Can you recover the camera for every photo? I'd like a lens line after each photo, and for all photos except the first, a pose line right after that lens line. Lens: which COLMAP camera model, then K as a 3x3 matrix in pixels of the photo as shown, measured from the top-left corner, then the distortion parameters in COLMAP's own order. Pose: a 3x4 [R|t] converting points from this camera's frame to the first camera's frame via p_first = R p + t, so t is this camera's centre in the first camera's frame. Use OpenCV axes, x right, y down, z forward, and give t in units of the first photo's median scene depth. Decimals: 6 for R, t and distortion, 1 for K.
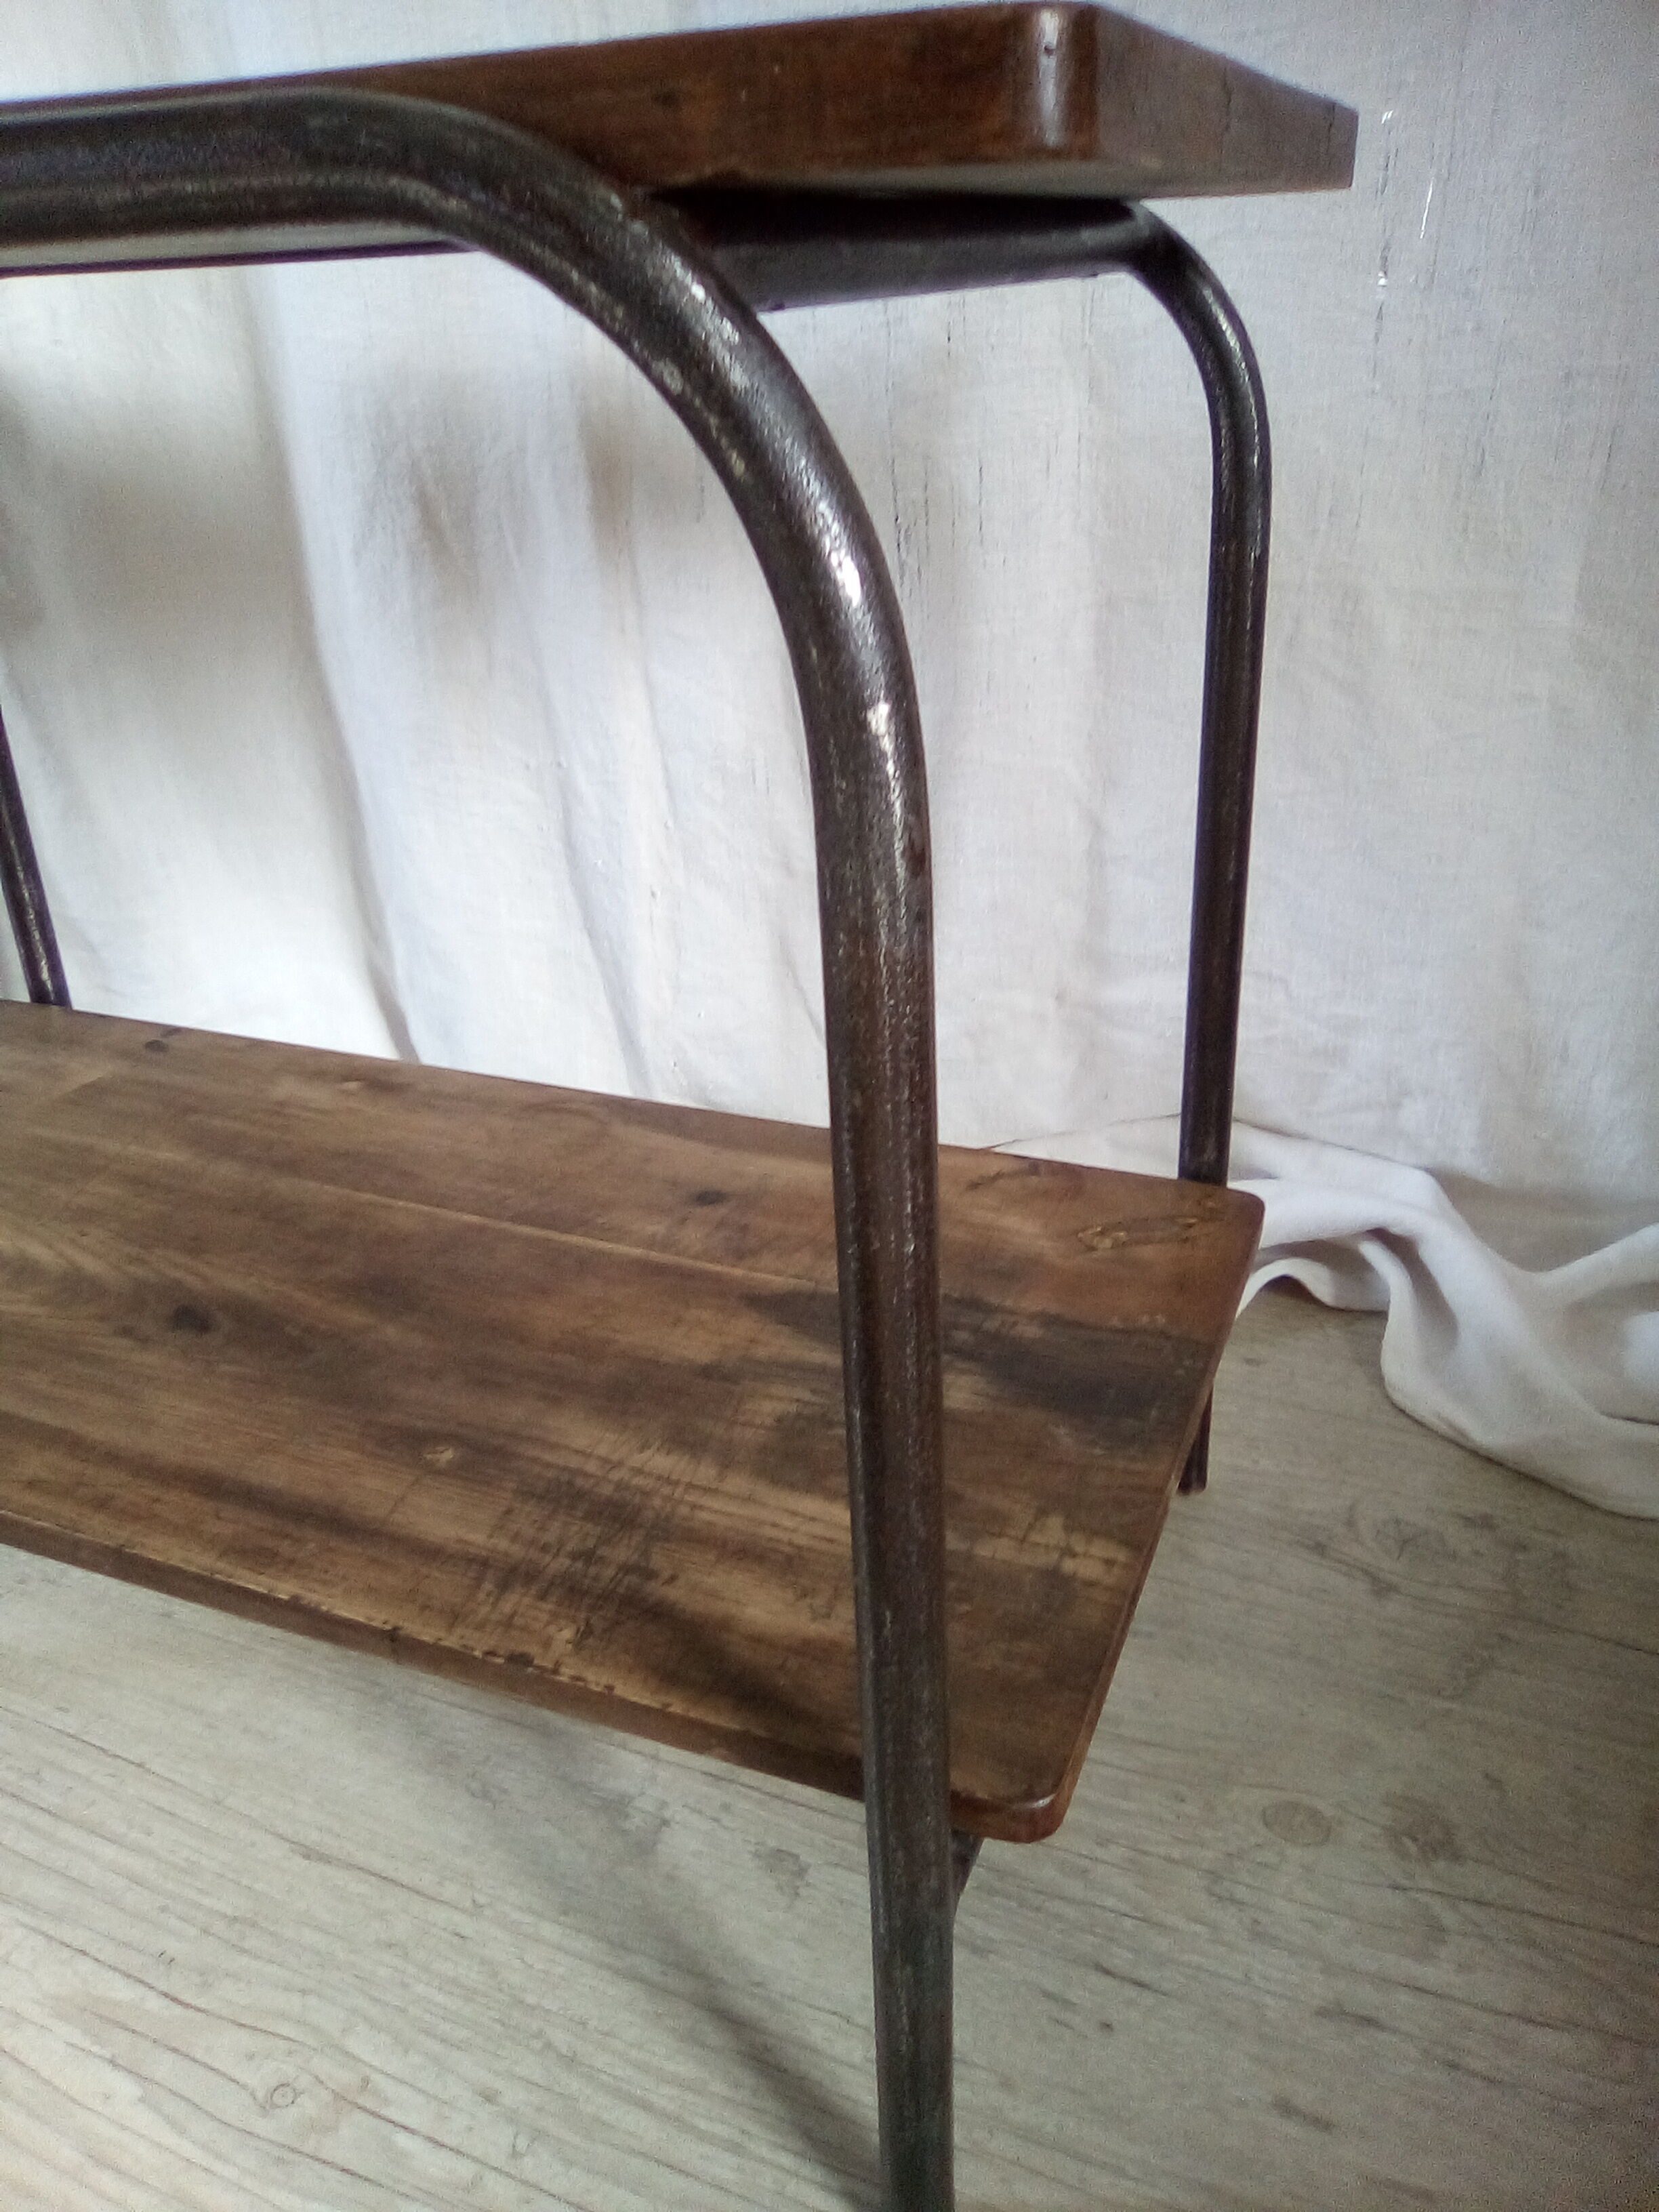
lens RADIAL K [[1746.8, 0, 845.0], [0, 1746.8, 1127.7], [0, 0, 1]] dist [-0.039743, 0.015217]
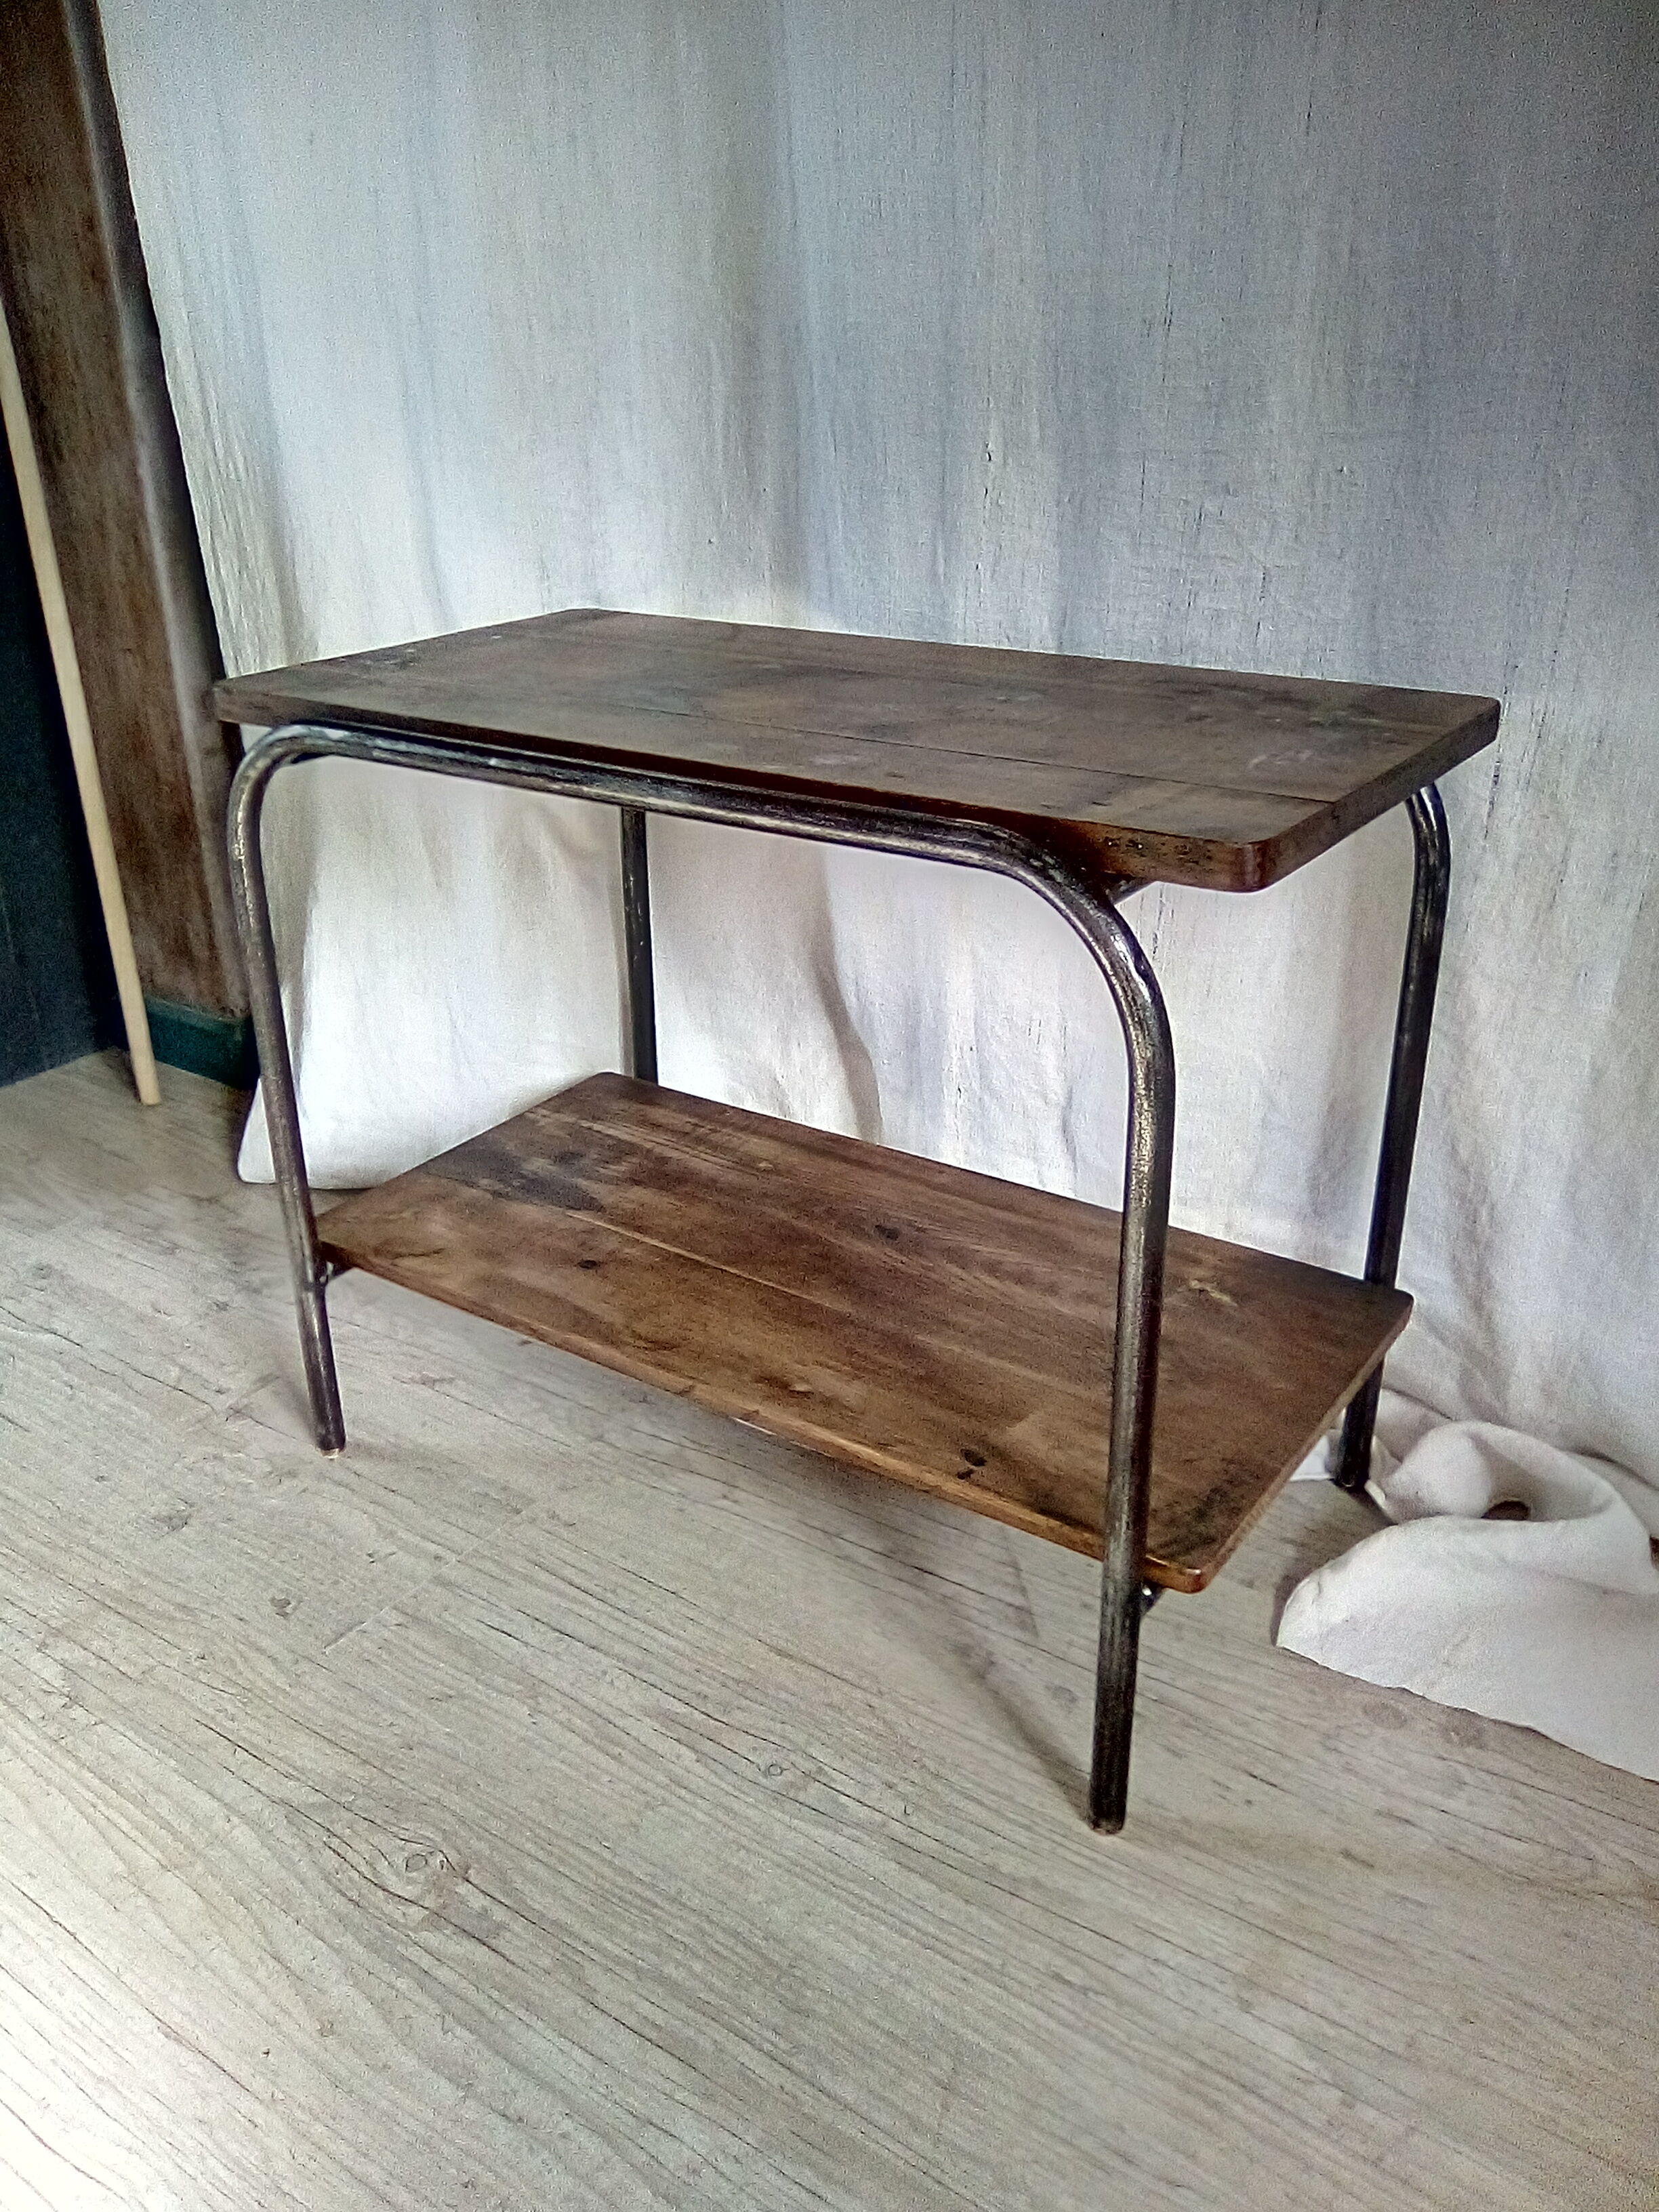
lens RADIAL K [[1746.8, 0, 828.5], [0, 1746.8, 1120.6], [0, 0, 1]] dist [-0.039743, 0.015217]
pose [[-0.970007, -0.051979, 0.237452, -0.758019], [0.153240, 0.627532, 0.763362, -1.407854], [-0.188688, 0.776854, -0.600745, 2.057657]]
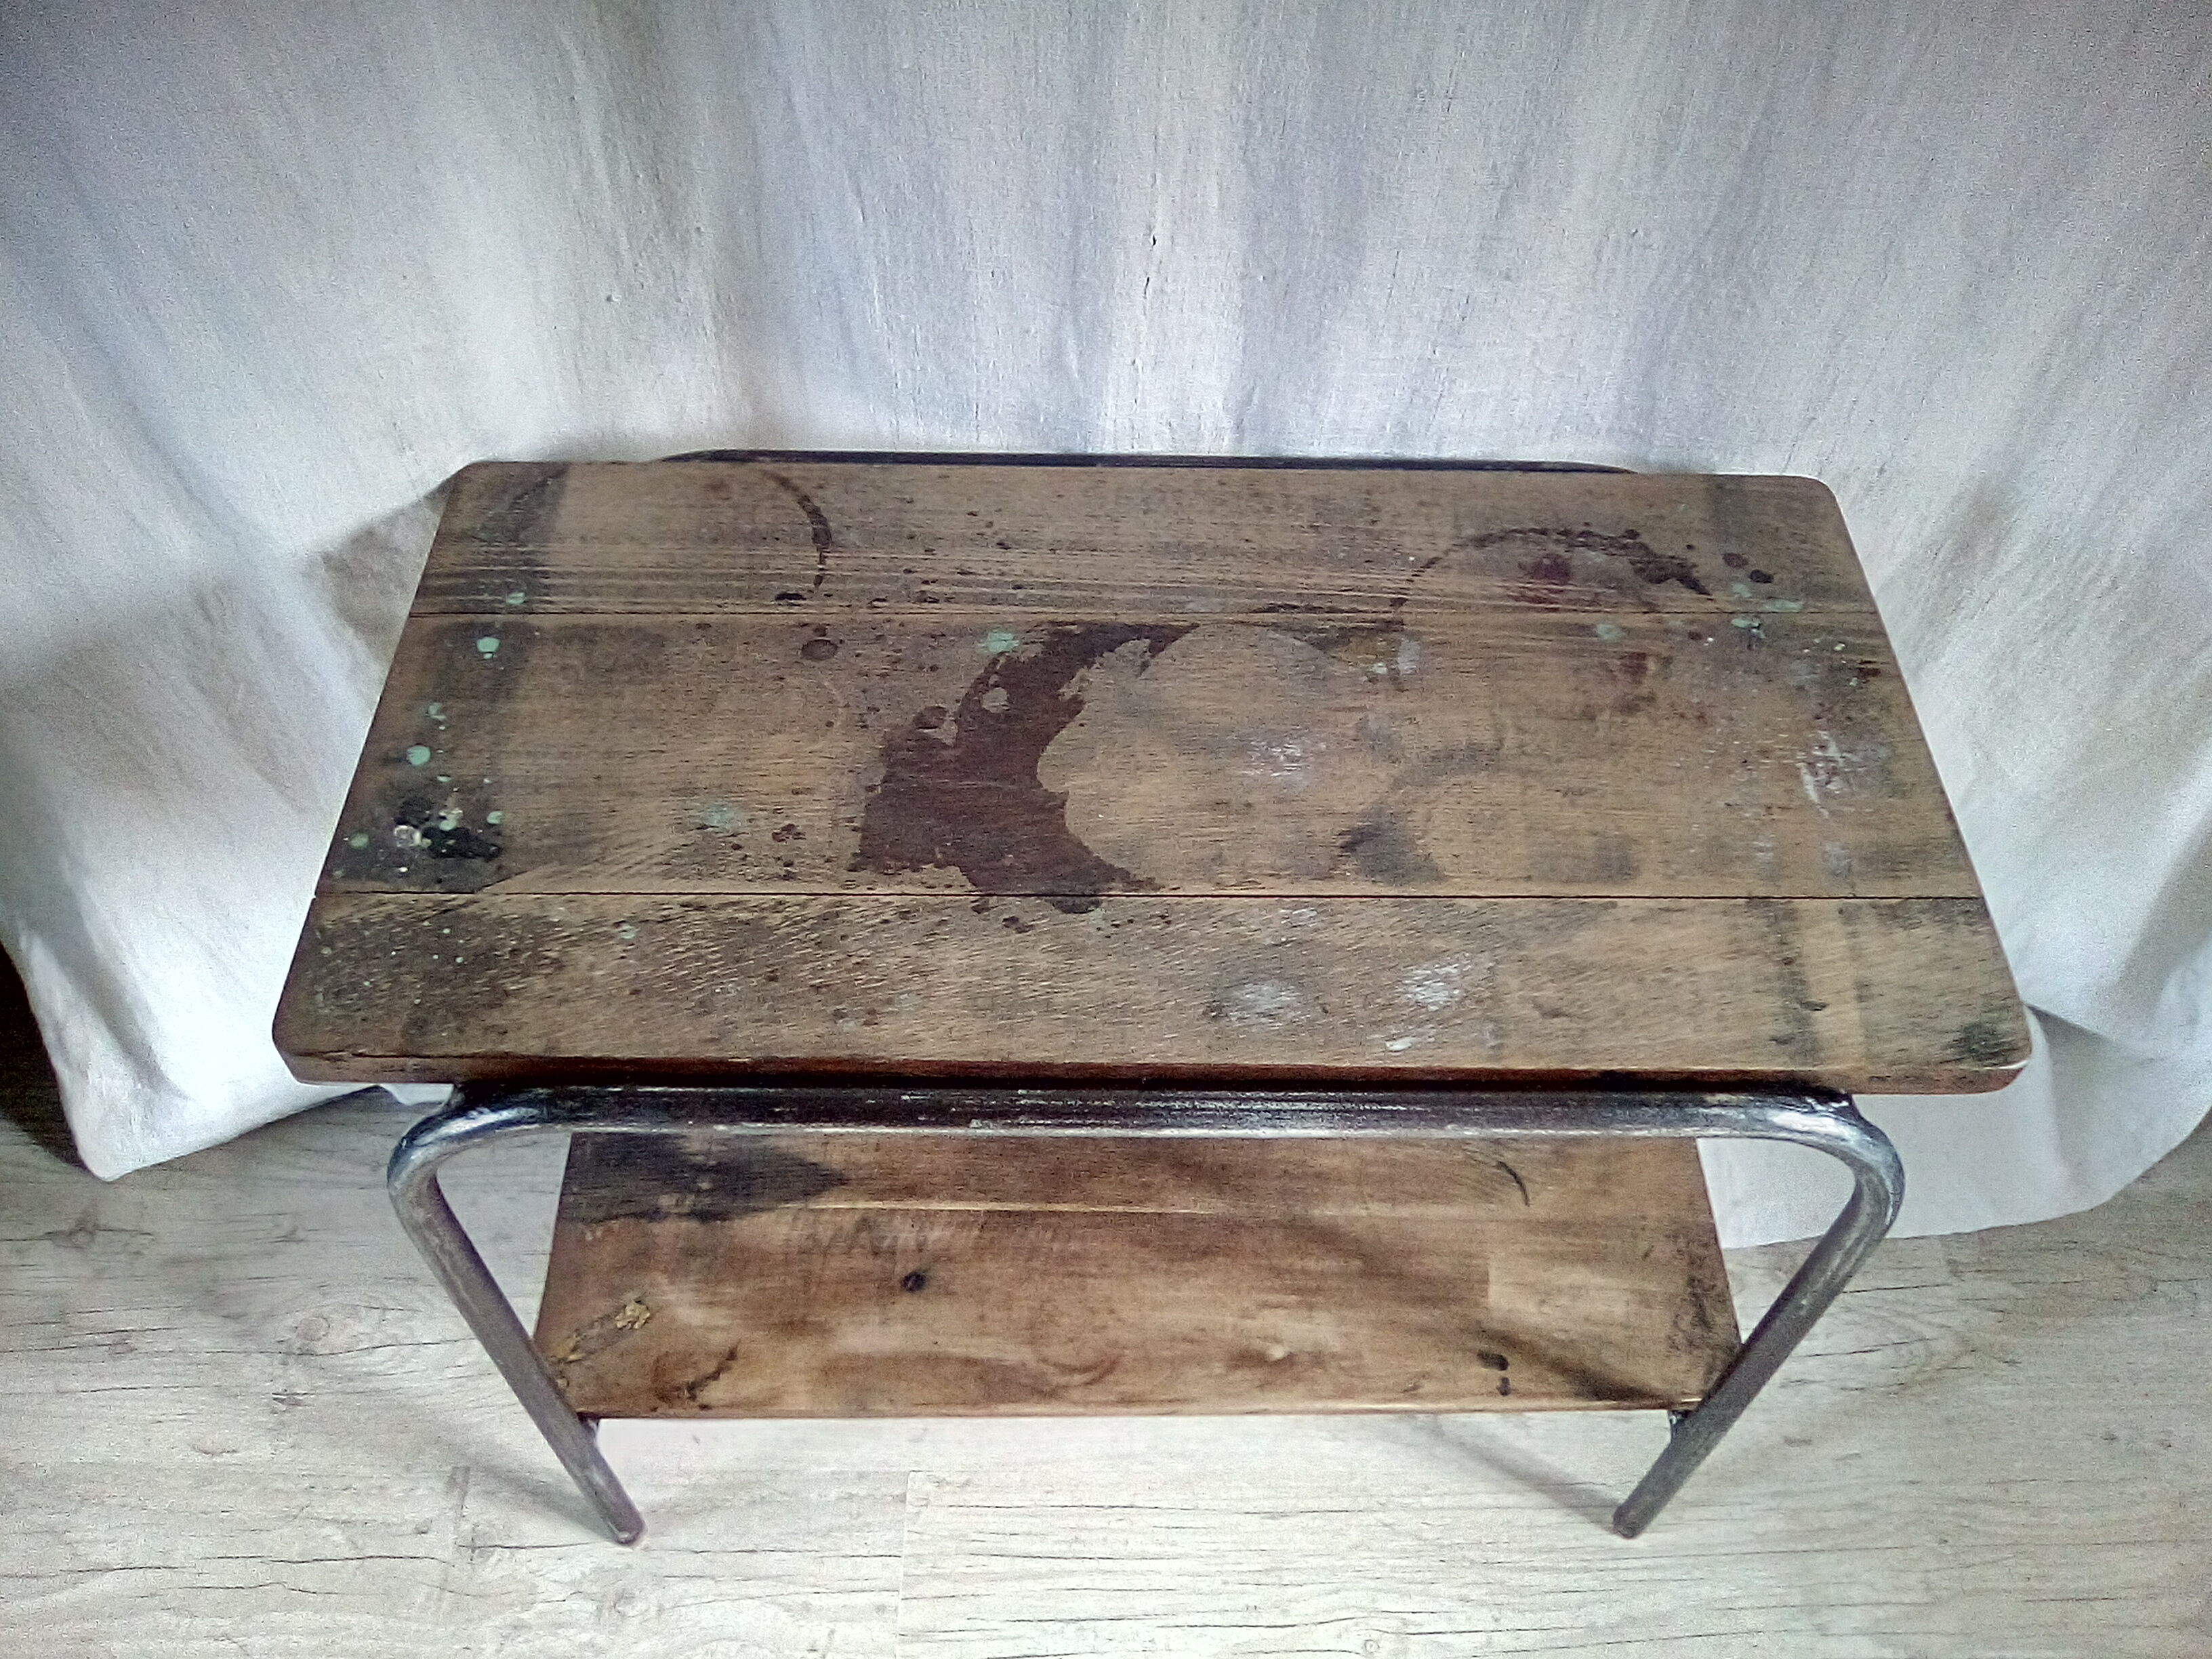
lens RADIAL K [[1746.8, 0, 1123.8], [0, 1746.8, 838.0], [0, 0, 1]] dist [-0.039743, 0.015217]
pose [[-0.927115, 0.305421, -0.217200, -0.042851], [-0.156580, 0.210877, 0.964890, -1.590299], [0.340501, 0.928573, -0.147684, 1.047386]]
